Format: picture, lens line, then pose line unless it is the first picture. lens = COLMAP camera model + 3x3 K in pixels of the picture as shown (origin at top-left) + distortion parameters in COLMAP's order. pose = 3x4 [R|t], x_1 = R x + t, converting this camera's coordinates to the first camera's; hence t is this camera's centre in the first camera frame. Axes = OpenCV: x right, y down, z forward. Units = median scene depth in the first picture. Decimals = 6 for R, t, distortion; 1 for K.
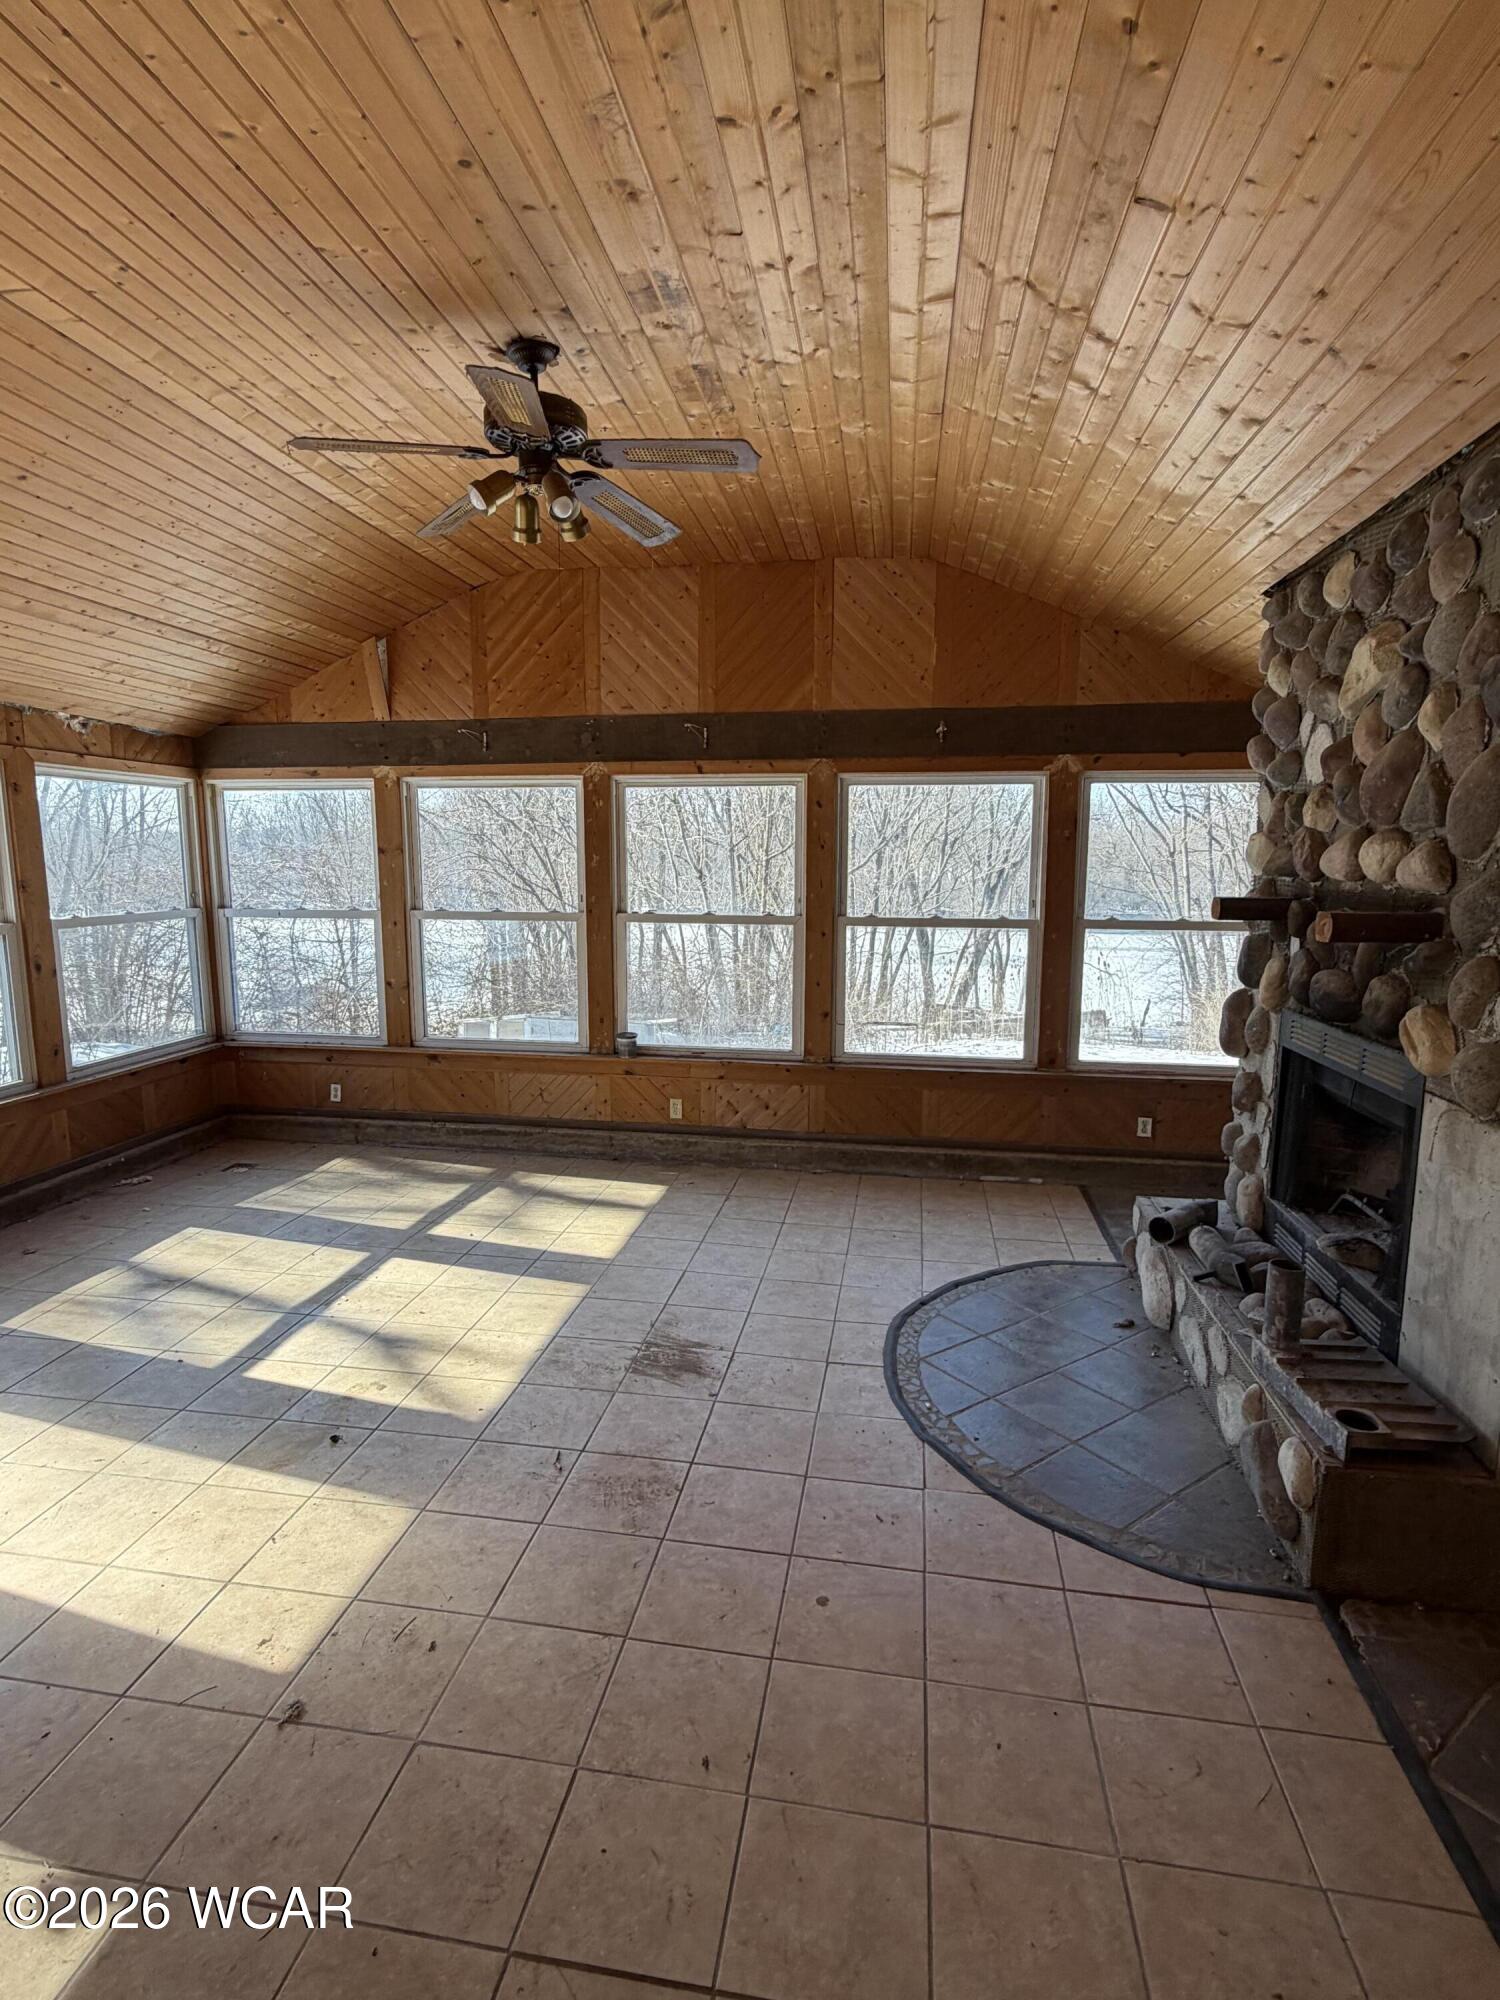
lens RADIAL K [[998.7, 0, 744.5], [0, 998.7, 1010.1], [0, 0, 1]] dist [0.001730, 0.002312]
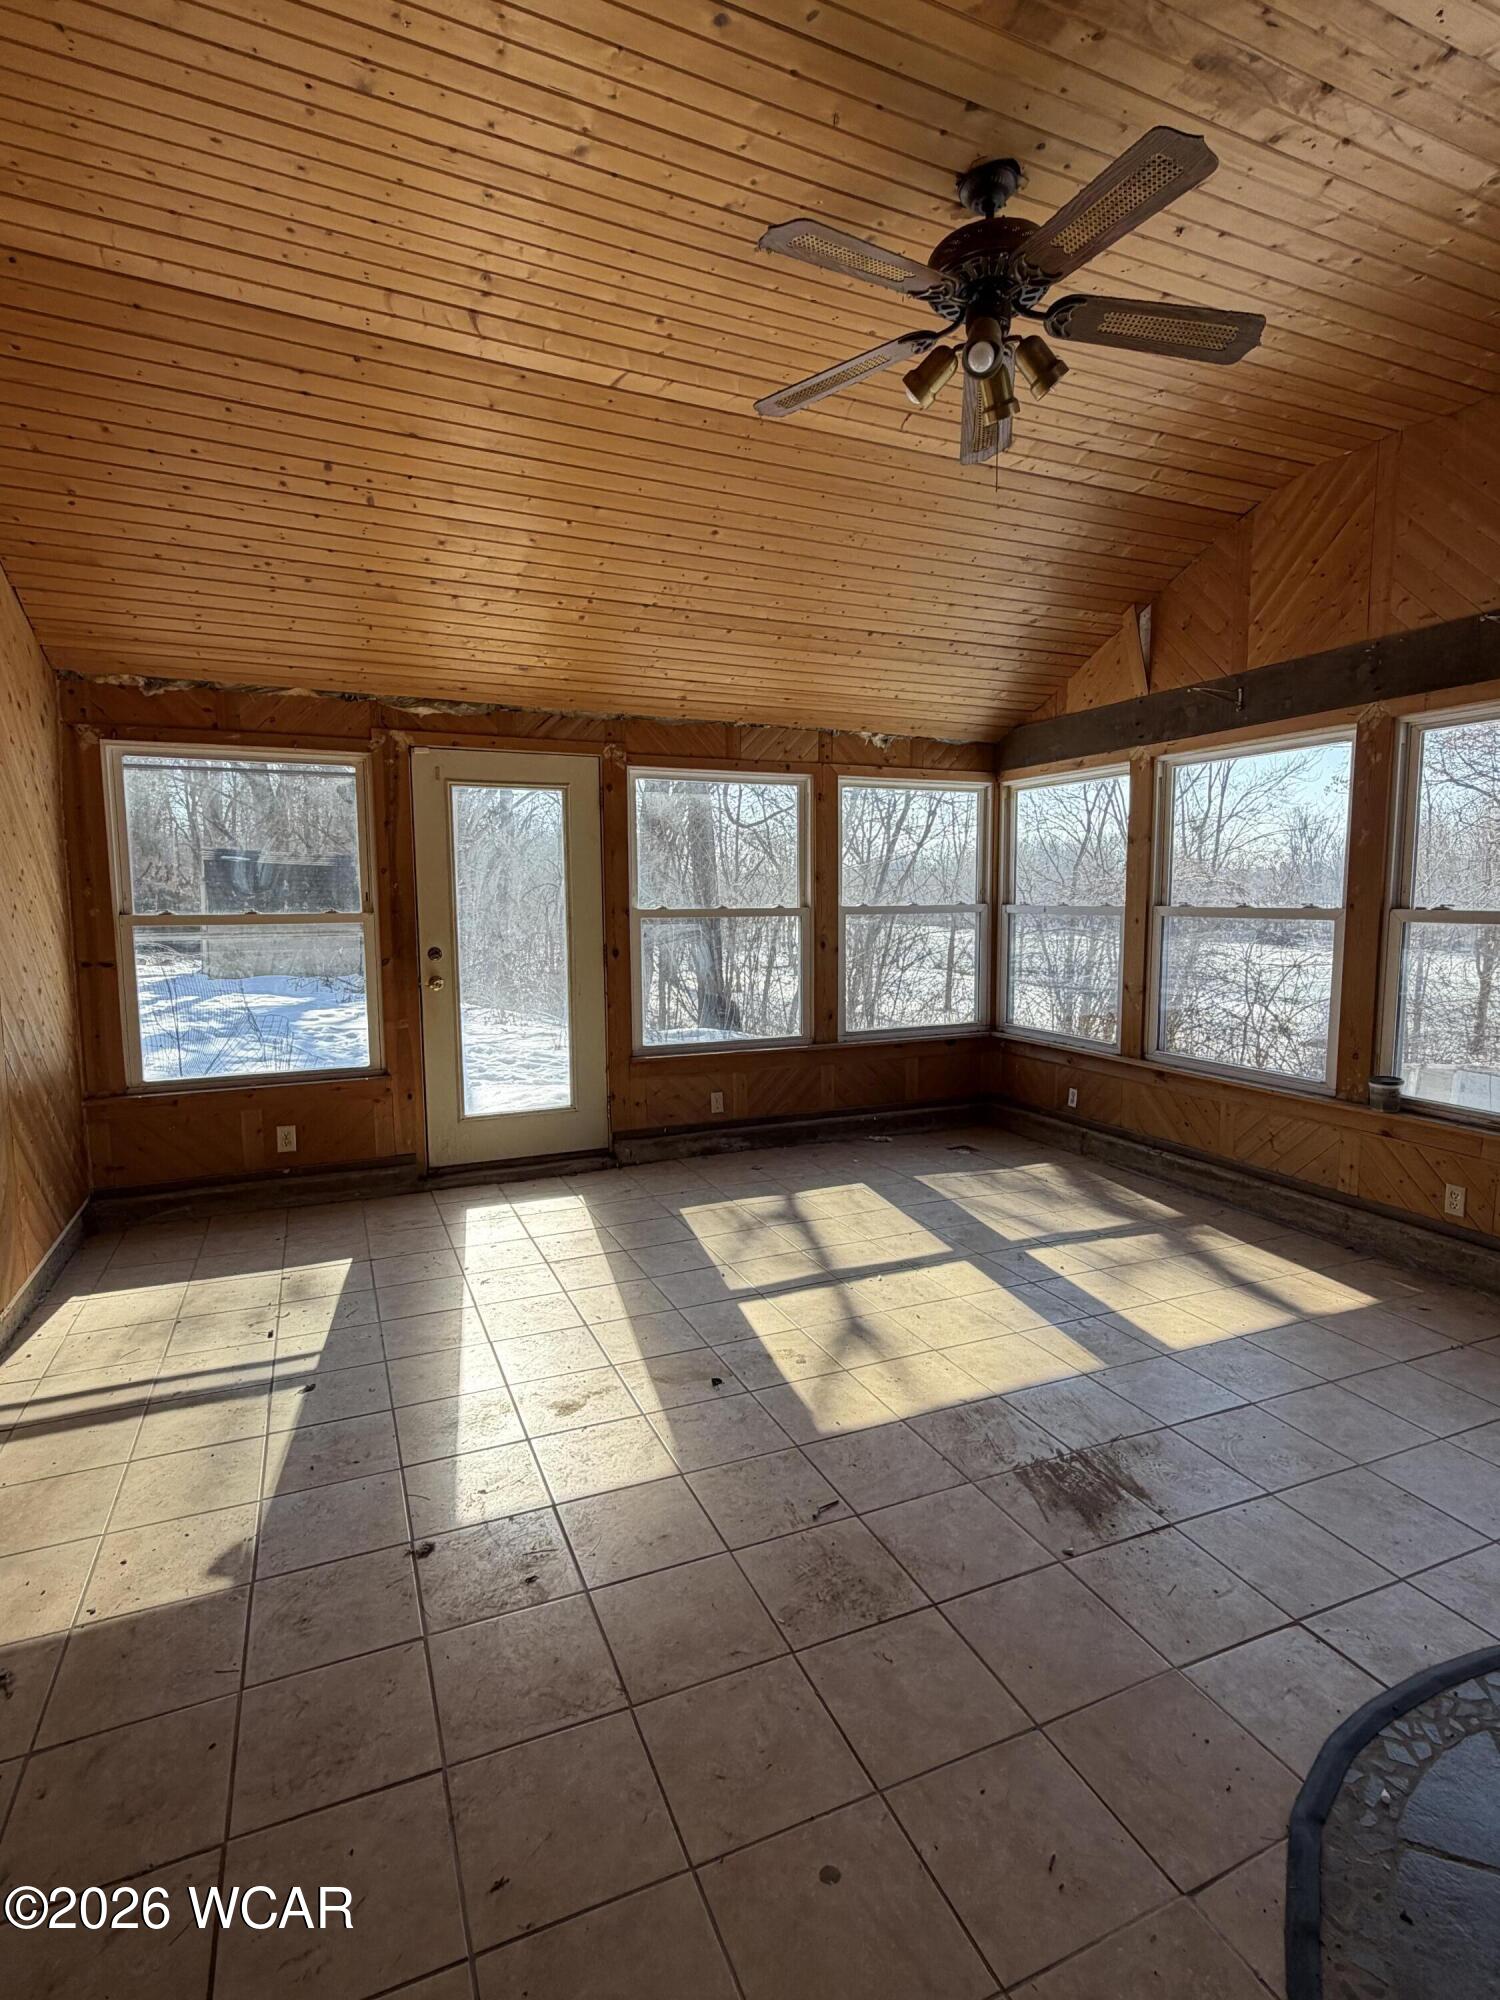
lens RADIAL K [[998.7, 0, 755.2], [0, 998.7, 1009.9], [0, 0, 1]] dist [0.001730, 0.002312]
pose [[0.548065, 0.091377, -0.831430, 0.235402], [-0.120641, 0.992257, 0.029528, 0.008936], [0.827690, 0.084121, 0.554845, 0.239849]]
